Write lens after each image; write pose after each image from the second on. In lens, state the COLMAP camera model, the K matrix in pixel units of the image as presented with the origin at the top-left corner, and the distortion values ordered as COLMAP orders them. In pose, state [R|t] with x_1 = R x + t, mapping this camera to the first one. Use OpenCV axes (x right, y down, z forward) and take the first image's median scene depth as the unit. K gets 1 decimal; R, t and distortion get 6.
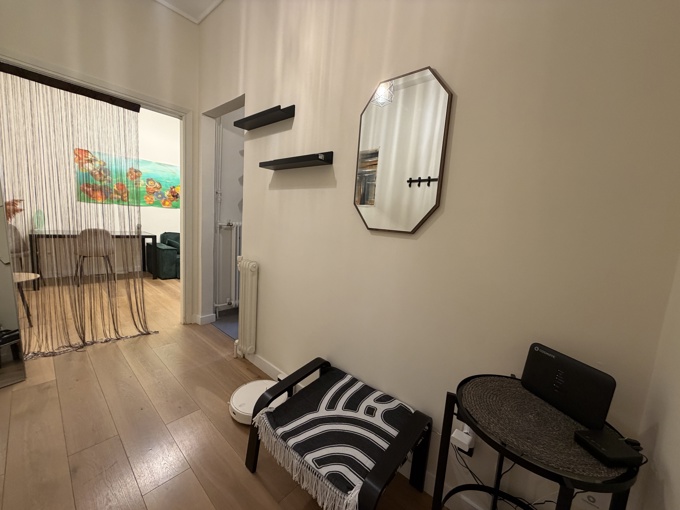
lens RADIAL K [[270.4, 0, 337.6], [0, 270.4, 254.4], [0, 0, 1]] dist [0.000045, 0.000215]
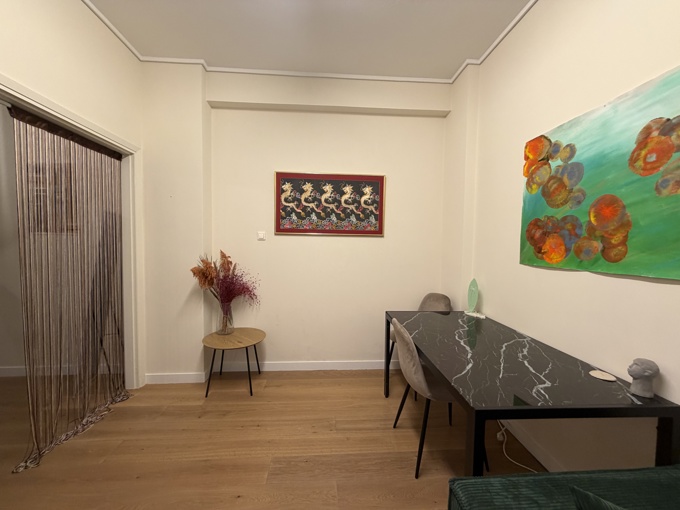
lens RADIAL K [[270.4, 0, 337.6], [0, 270.4, 254.4], [0, 0, 1]] dist [0.000045, 0.000215]
pose [[-0.698136, -0.047727, -0.714372, -0.391515], [-0.152725, 0.984738, 0.083464, -0.176819], [0.699486, 0.167372, -0.694770, 0.956946]]
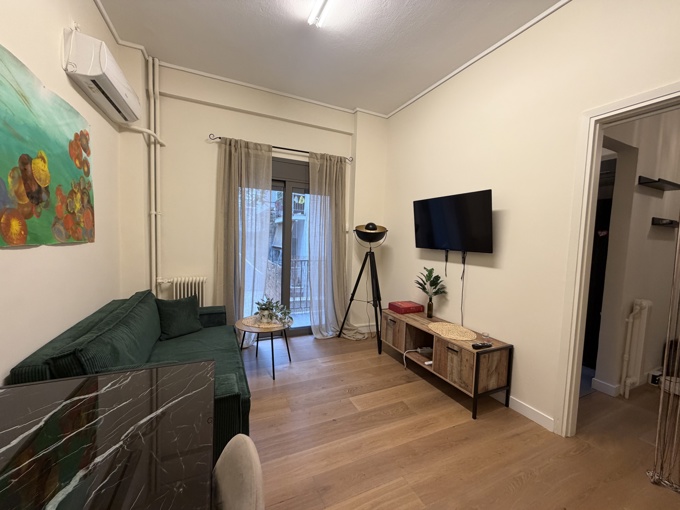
lens RADIAL K [[270.4, 0, 337.6], [0, 270.4, 254.4], [0, 0, 1]] dist [0.000045, 0.000215]
pose [[0.404259, -0.116412, 0.907206, -0.774011], [0.113722, 0.990568, 0.076434, -0.161969], [-0.907547, 0.072270, 0.413684, 0.701485]]
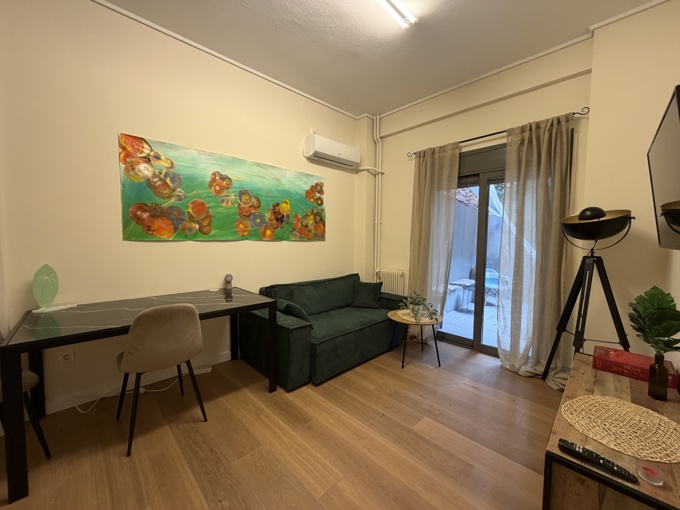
lens RADIAL K [[270.4, 0, 337.6], [0, 270.4, 254.4], [0, 0, 1]] dist [0.000045, 0.000215]
pose [[0.995673, -0.057981, -0.072615, -0.473863], [0.052529, 0.995810, -0.074859, -0.099335], [0.076651, 0.070721, 0.994547, 0.476321]]
